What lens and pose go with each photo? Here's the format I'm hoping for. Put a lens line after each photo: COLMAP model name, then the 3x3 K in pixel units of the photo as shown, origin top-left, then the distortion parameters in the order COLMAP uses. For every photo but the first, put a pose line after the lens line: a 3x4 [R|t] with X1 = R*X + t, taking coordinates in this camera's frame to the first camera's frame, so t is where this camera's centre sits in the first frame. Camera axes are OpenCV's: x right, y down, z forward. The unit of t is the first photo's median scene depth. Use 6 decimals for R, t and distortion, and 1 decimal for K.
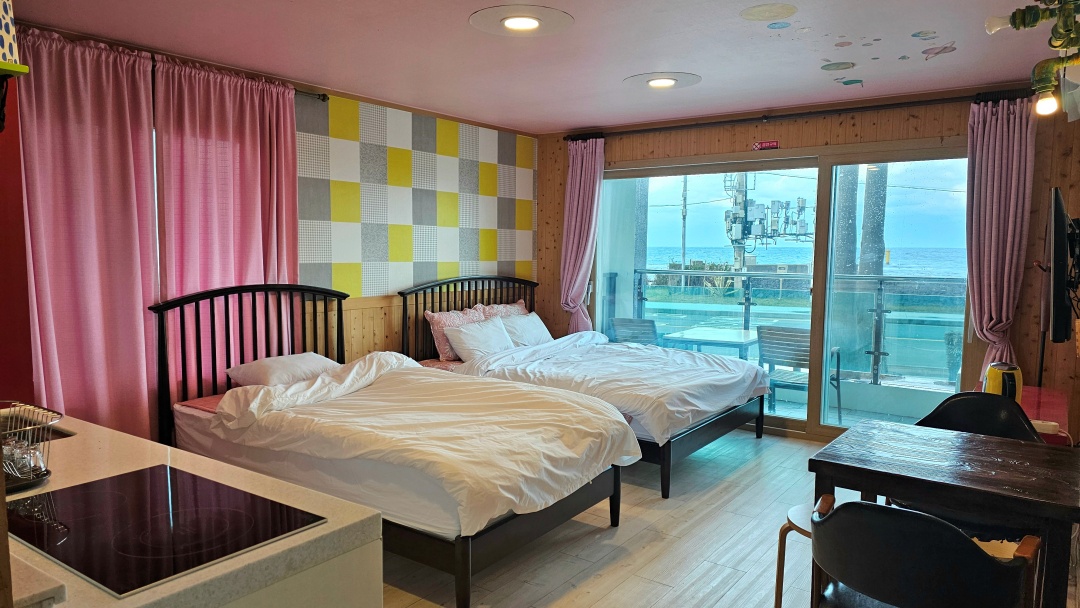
lens RADIAL K [[729.1, 0, 536.7], [0, 729.1, 305.4], [0, 0, 1]] dist [0.003302, -0.007526]
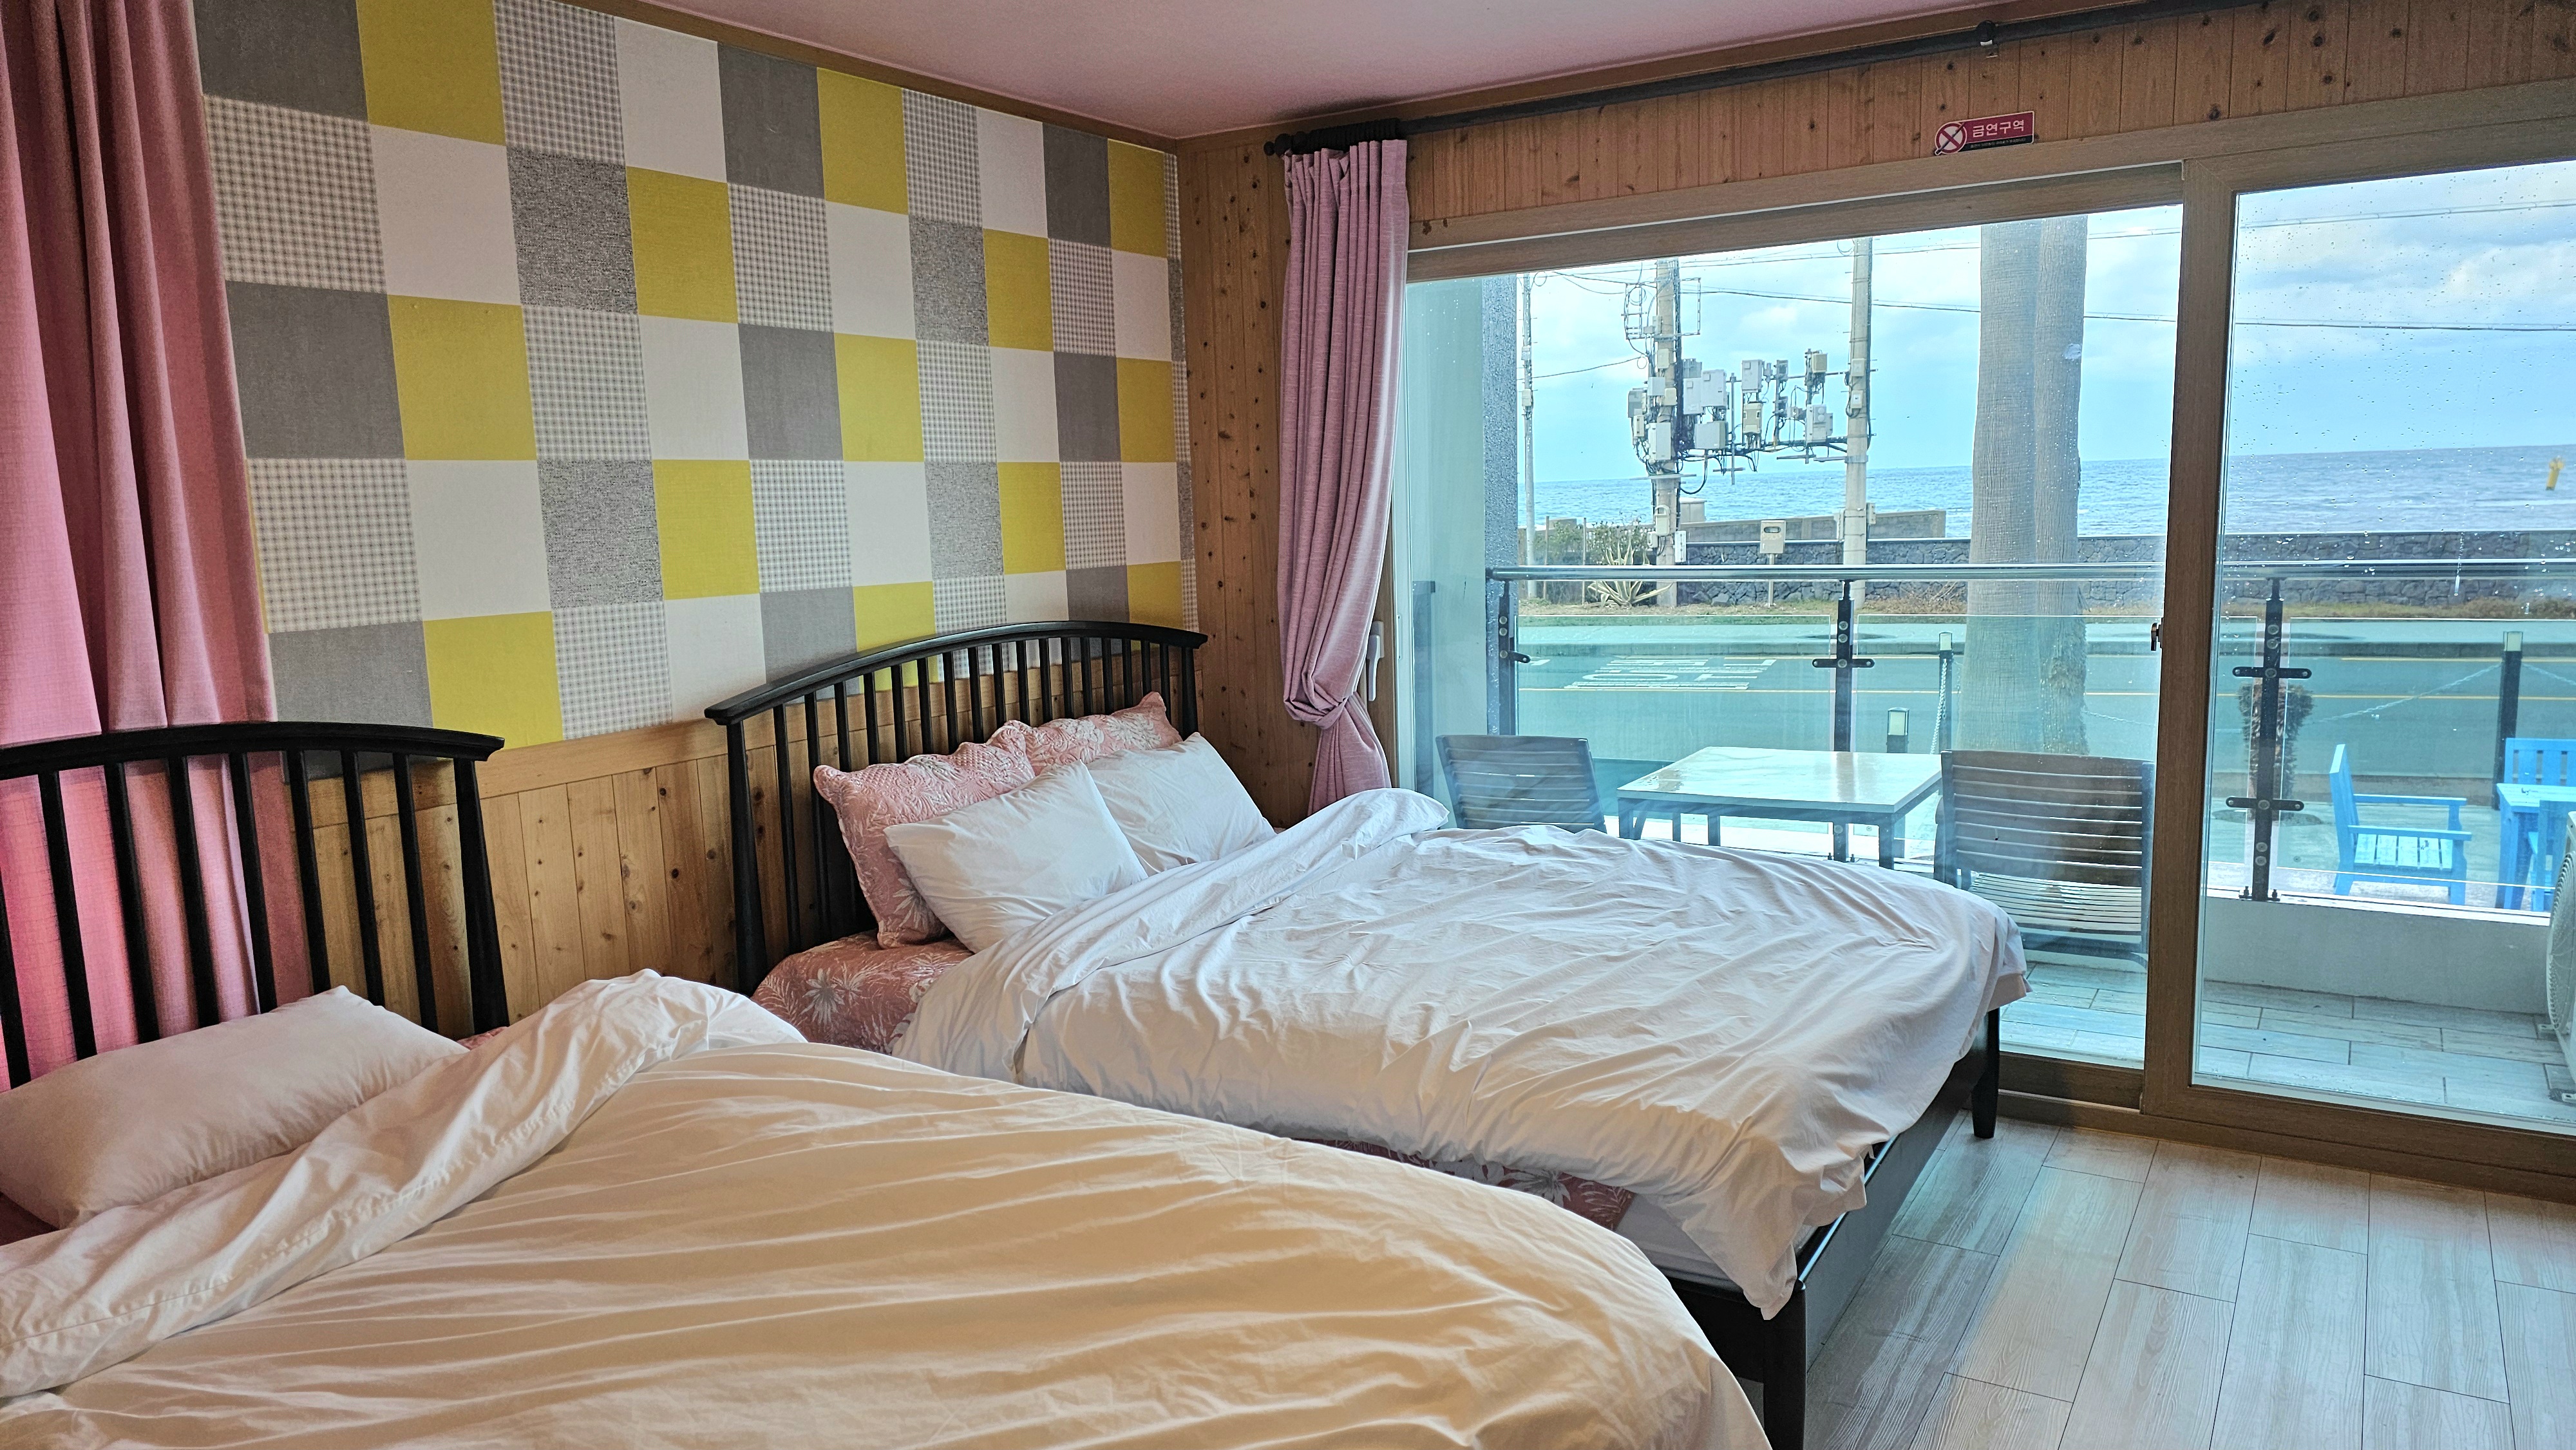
lens RADIAL K [[1738.8, 0, 1305.6], [0, 1738.8, 741.2], [0, 0, 1]] dist [0.003302, -0.007526]
pose [[0.995651, -0.051219, 0.077821, -0.017739], [0.046392, 0.996959, 0.062619, -0.036276], [-0.080792, -0.058736, 0.994999, 0.326781]]
